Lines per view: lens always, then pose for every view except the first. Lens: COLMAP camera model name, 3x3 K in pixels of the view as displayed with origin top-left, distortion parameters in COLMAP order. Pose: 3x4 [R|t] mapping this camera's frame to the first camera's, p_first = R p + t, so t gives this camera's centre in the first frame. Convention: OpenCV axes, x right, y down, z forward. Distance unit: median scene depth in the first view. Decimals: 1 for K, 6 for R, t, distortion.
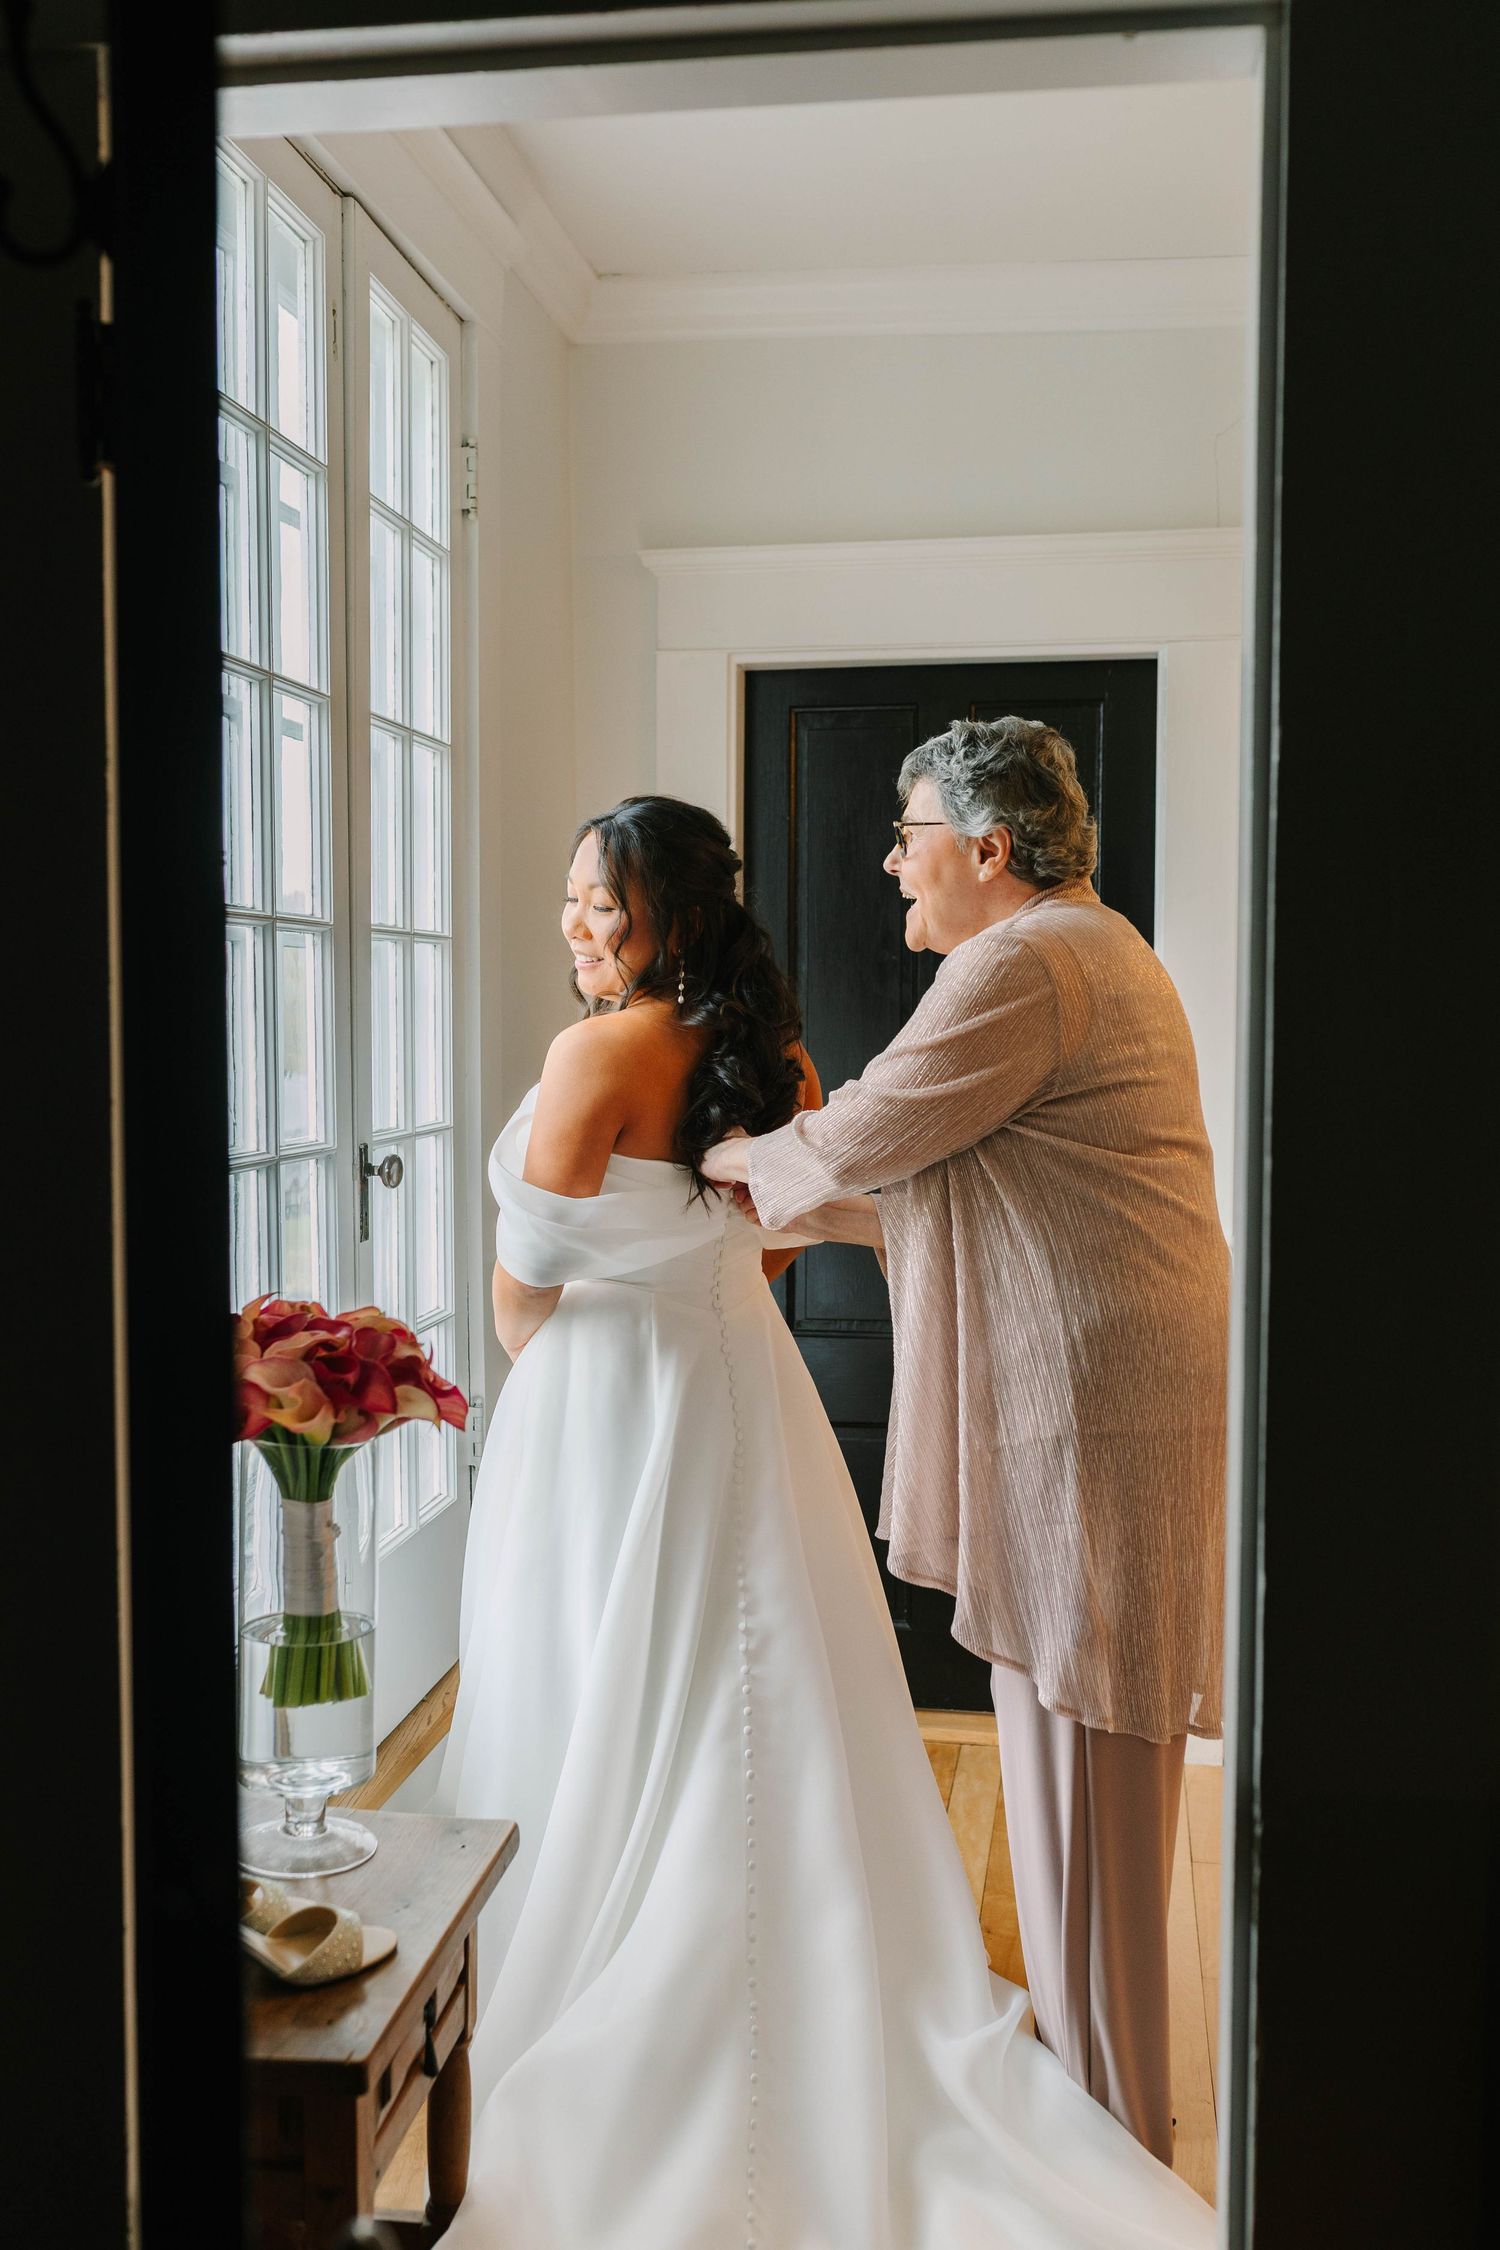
lens RADIAL K [[2231.9, 0, 753.2], [0, 2231.9, 1137.1], [0, 0, 1]] dist [0.007719, 0.000927]
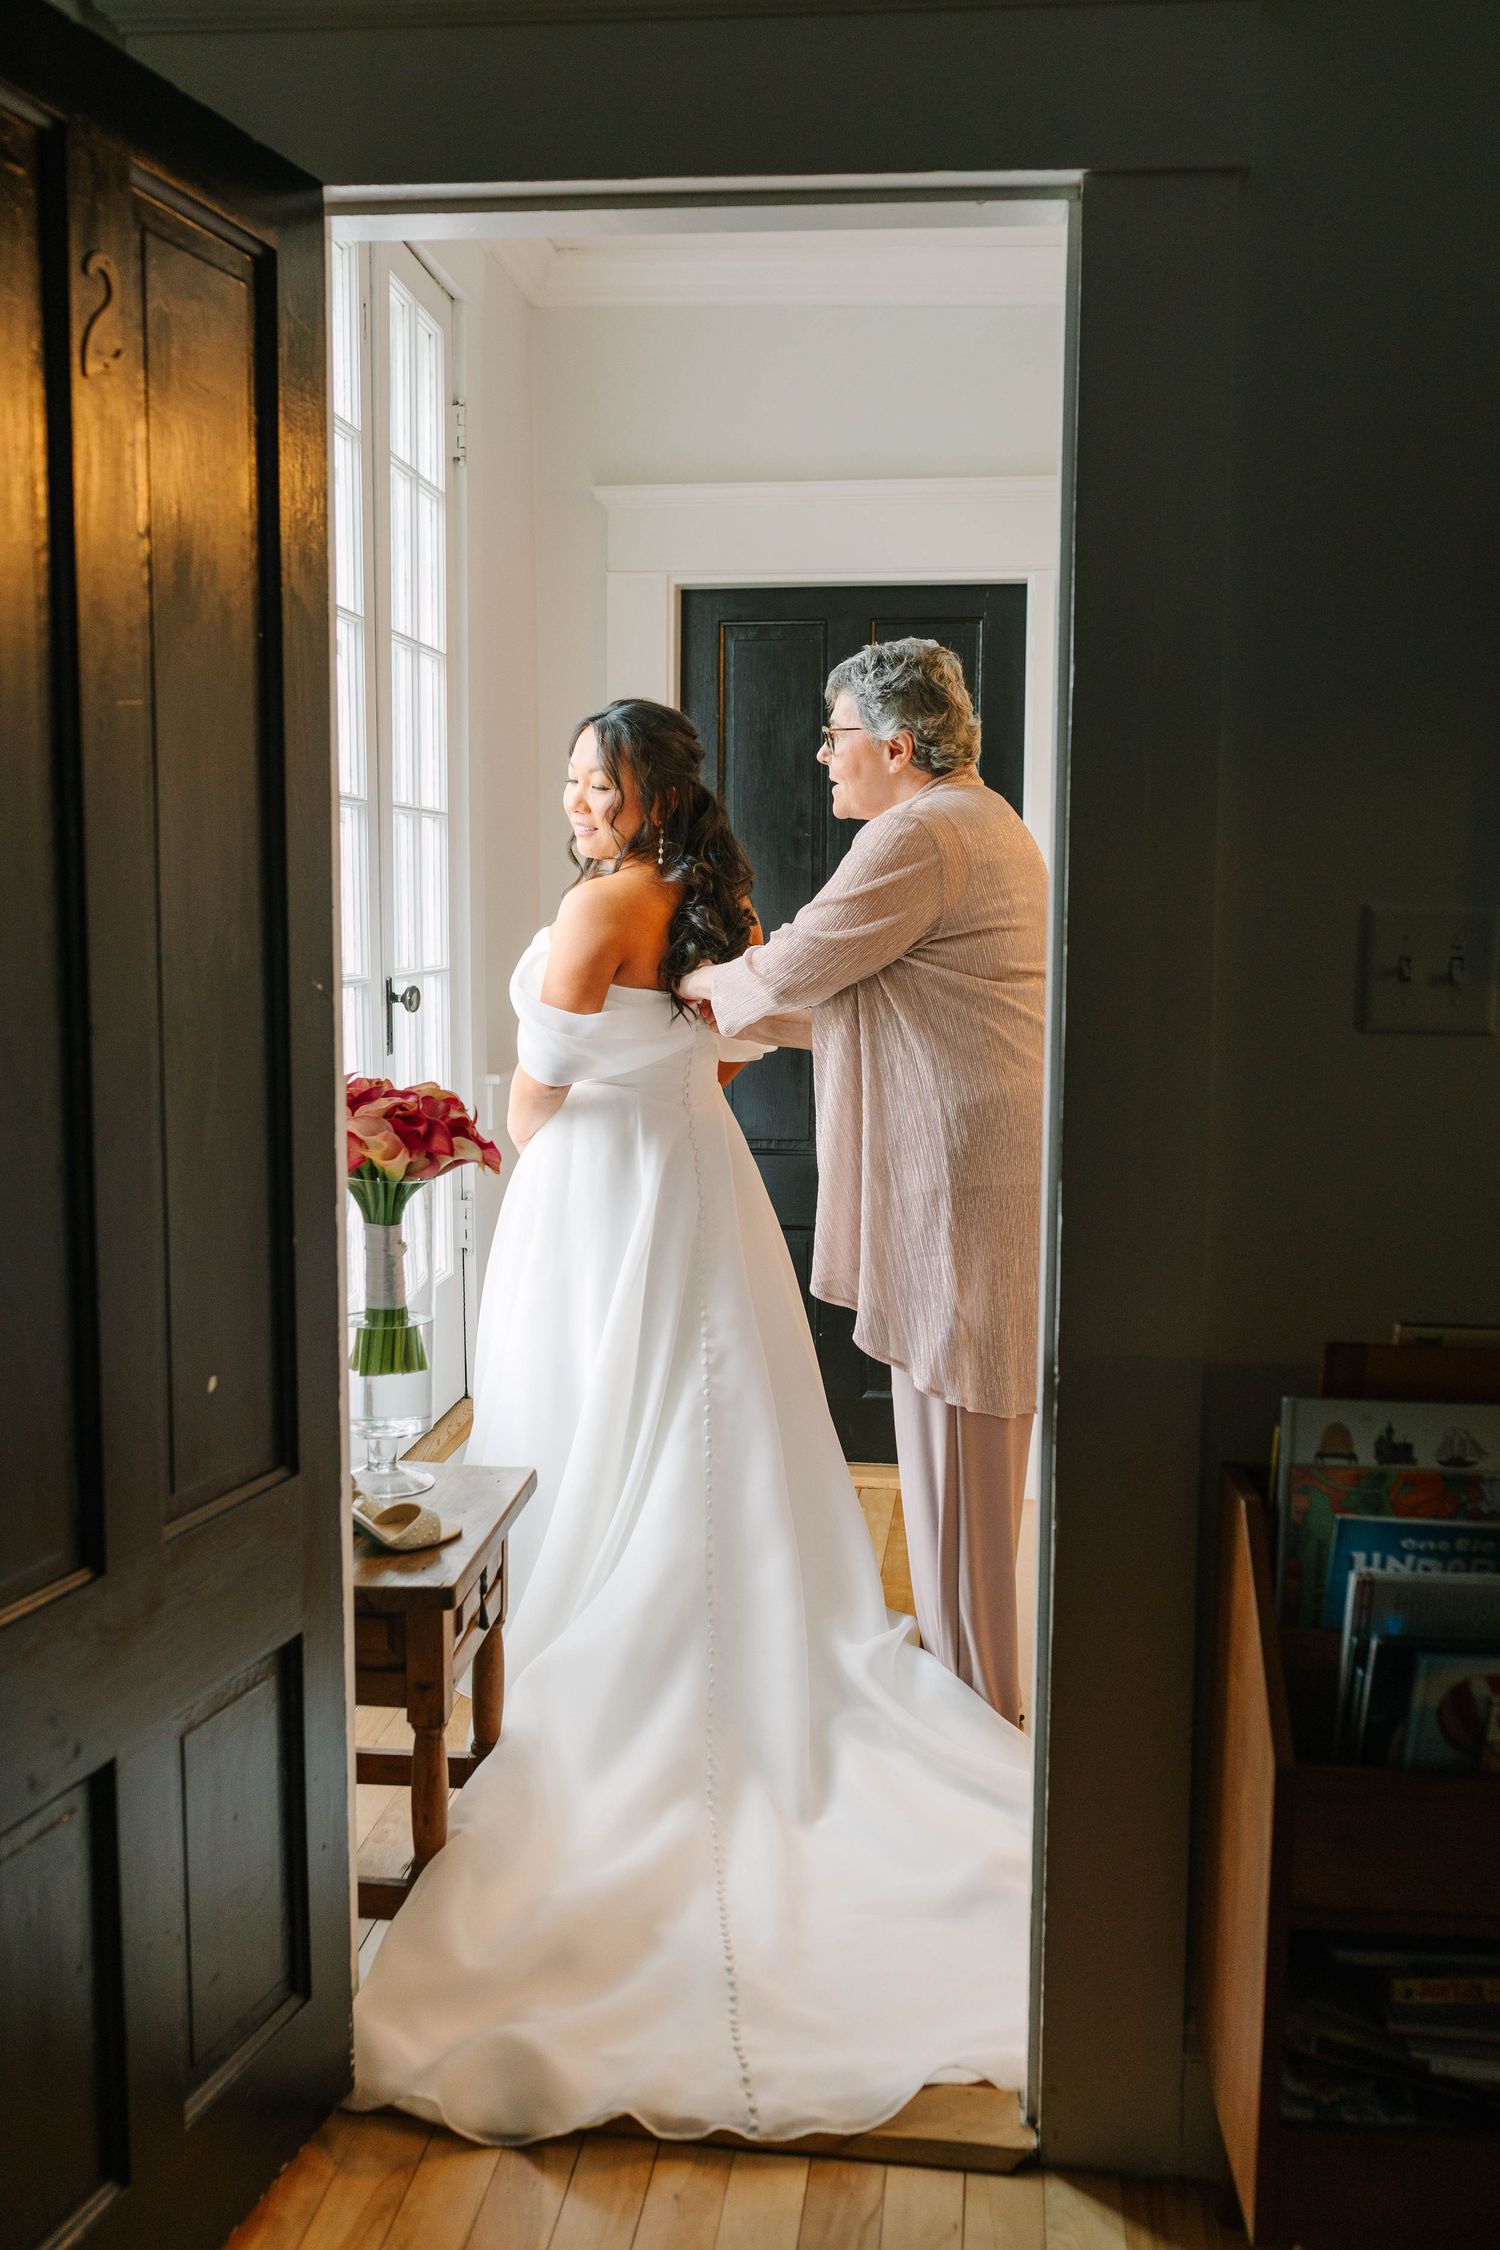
lens RADIAL K [[2231.9, 0, 753.2], [0, 2231.9, 1137.1], [0, 0, 1]] dist [0.007719, 0.000927]
pose [[0.998980, -0.001700, 0.045126, -0.033688], [-0.000396, 0.998923, 0.046399, 0.042753], [-0.045156, -0.046370, 0.997903, -0.327050]]
